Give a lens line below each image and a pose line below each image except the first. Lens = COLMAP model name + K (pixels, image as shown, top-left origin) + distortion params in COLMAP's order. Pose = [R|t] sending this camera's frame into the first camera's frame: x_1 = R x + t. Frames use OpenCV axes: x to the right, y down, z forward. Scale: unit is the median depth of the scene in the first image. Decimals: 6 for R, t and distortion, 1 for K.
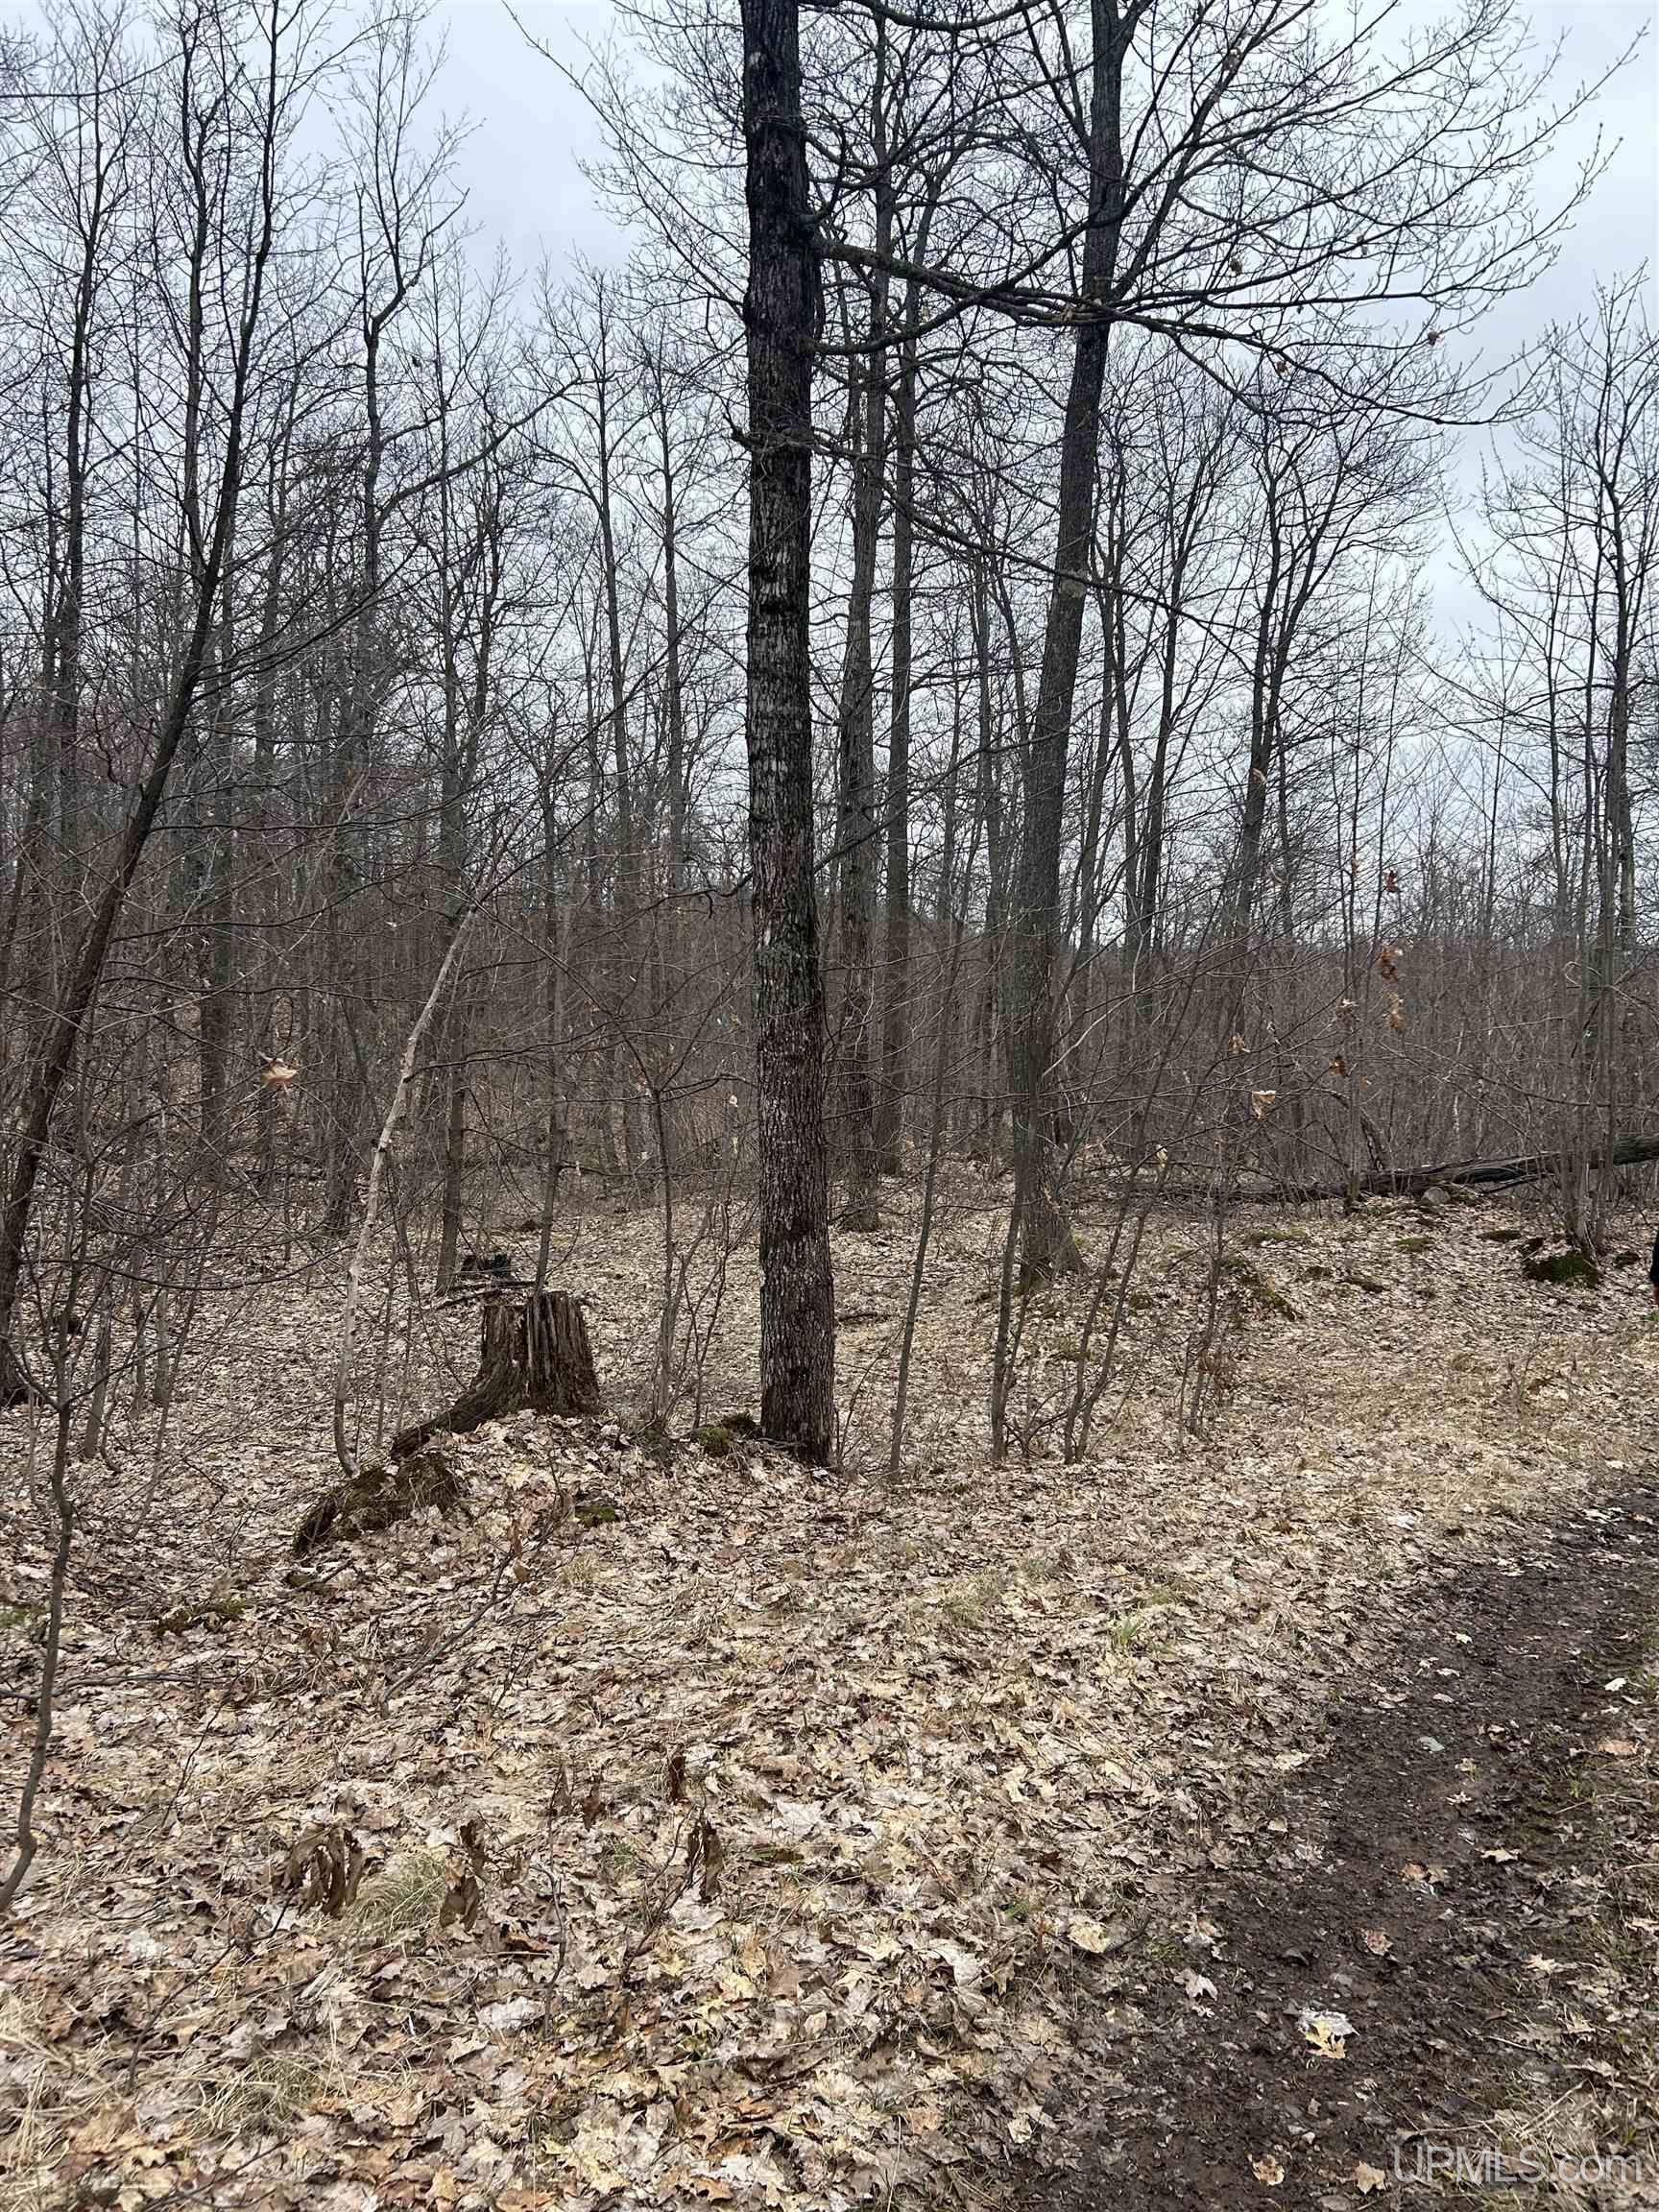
lens RADIAL K [[1693.2, 0, 838.6], [0, 1693.2, 1117.9], [0, 0, 1]] dist [0.063150, -0.057446]
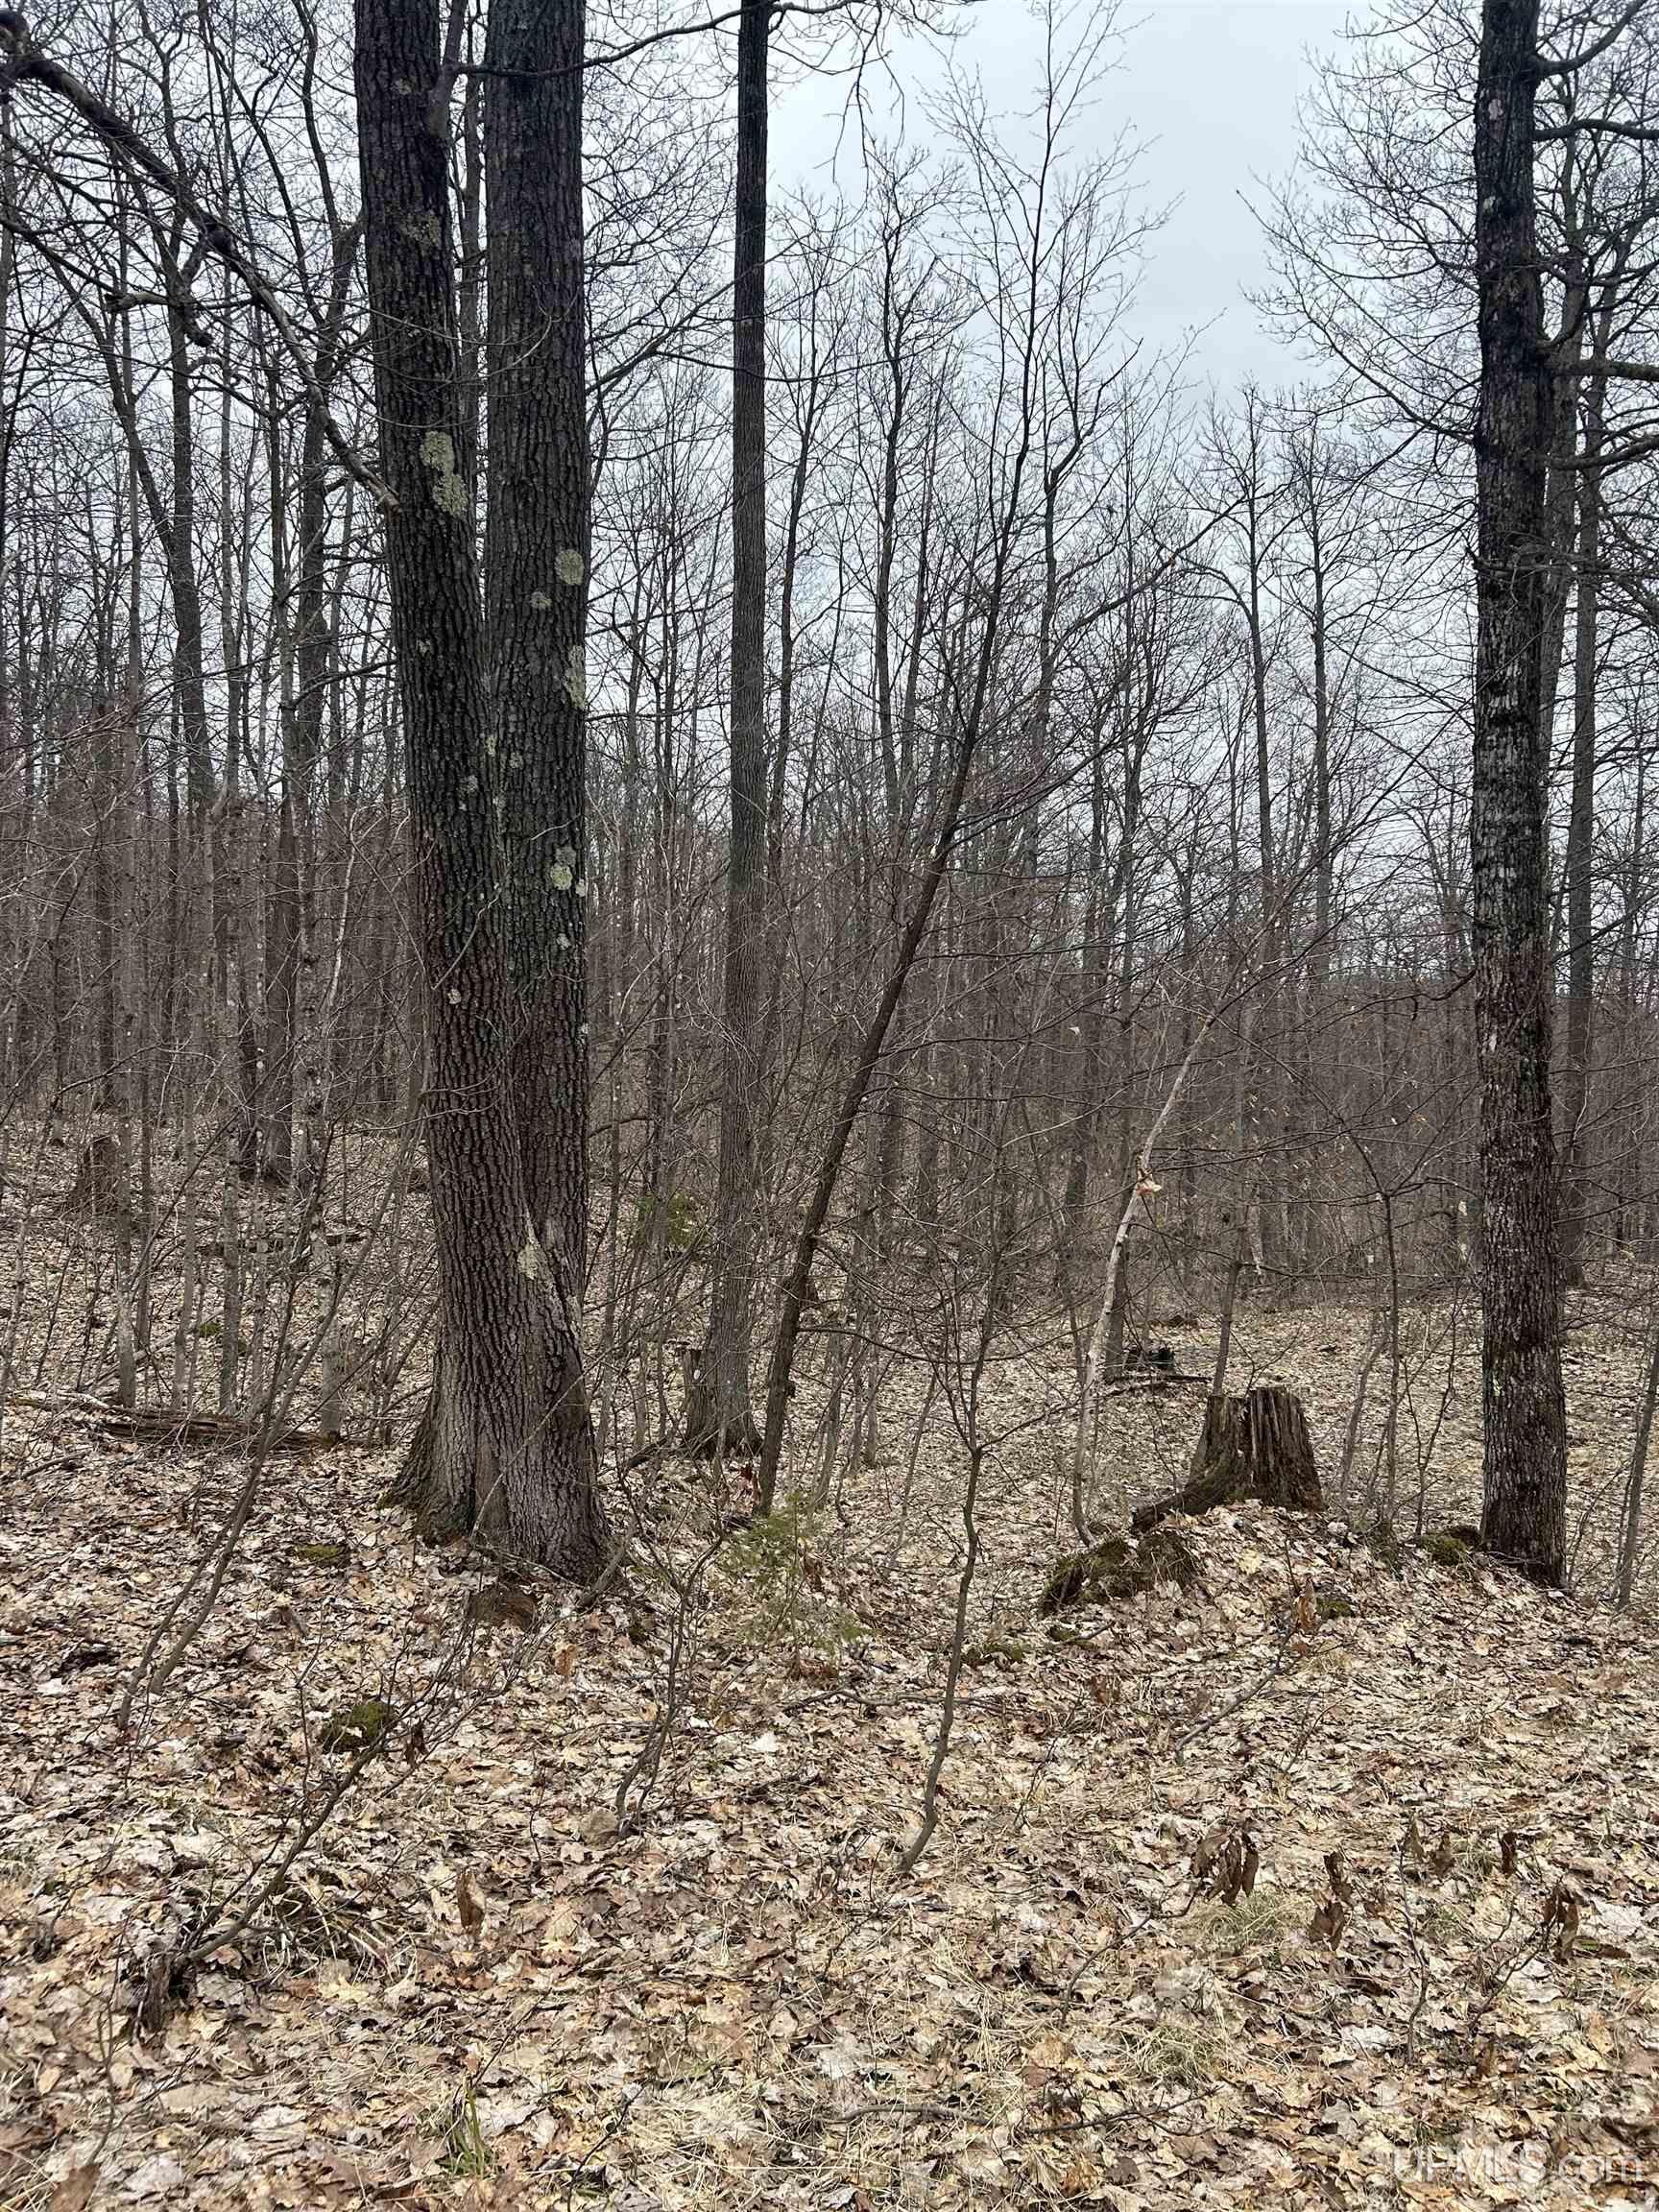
lens RADIAL K [[1693.2, 0, 833.4], [0, 1693.2, 1108.2], [0, 0, 1]] dist [0.063150, -0.057446]
pose [[0.933850, 0.001019, -0.357664, -0.066019], [-0.023095, 0.998081, -0.057457, -0.002229], [0.356920, 0.061916, 0.932081, -0.108265]]
